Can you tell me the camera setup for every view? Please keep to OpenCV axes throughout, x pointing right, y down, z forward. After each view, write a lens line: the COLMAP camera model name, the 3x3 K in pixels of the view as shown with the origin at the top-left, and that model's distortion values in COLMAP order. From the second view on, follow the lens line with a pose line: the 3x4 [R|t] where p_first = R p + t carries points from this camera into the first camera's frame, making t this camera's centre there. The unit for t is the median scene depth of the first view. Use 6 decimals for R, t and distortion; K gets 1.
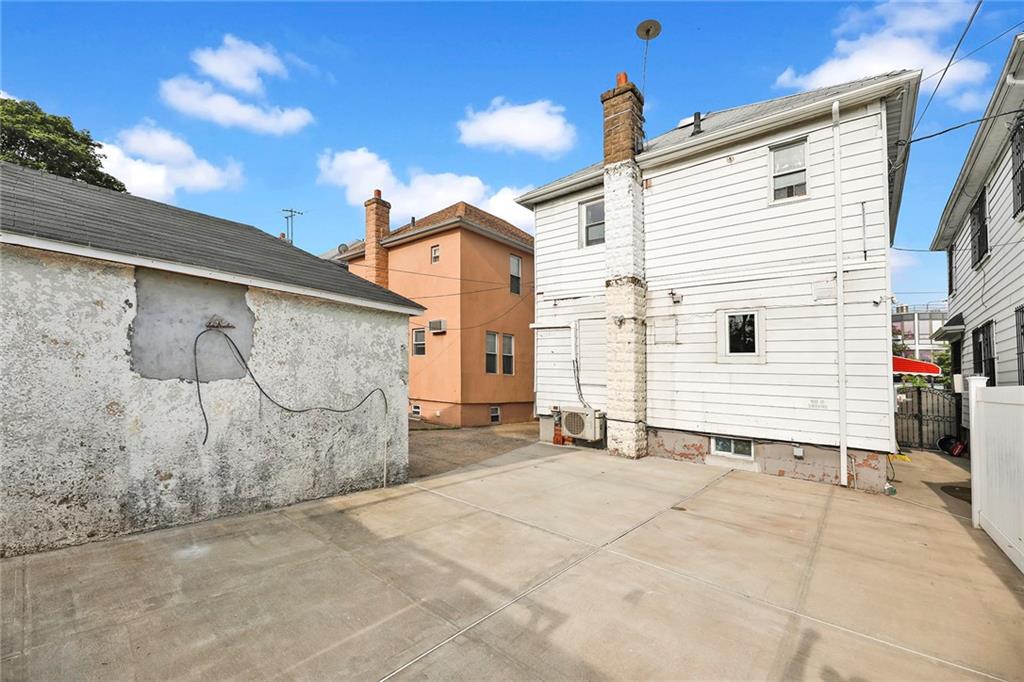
lens RADIAL K [[429.6, 0, 452.5], [0, 429.6, 362.1], [0, 0, 1]] dist [0.000287, 0.000000]
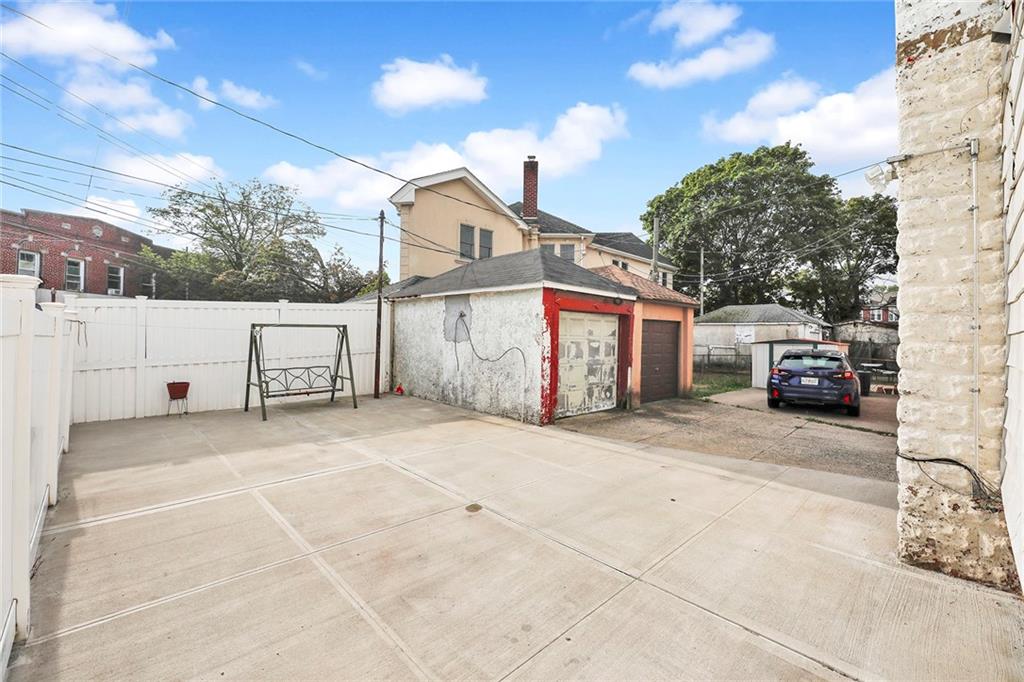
lens RADIAL K [[424.3, 0, 512.3], [0, 424.3, 345.4], [0, 0, 1]] dist [-0.000391, -0.000065]
pose [[-0.047690, -0.018957, -0.998682, 0.886890], [0.009679, 0.999764, -0.019440, 0.060631], [0.998815, -0.010594, -0.047495, 0.790795]]
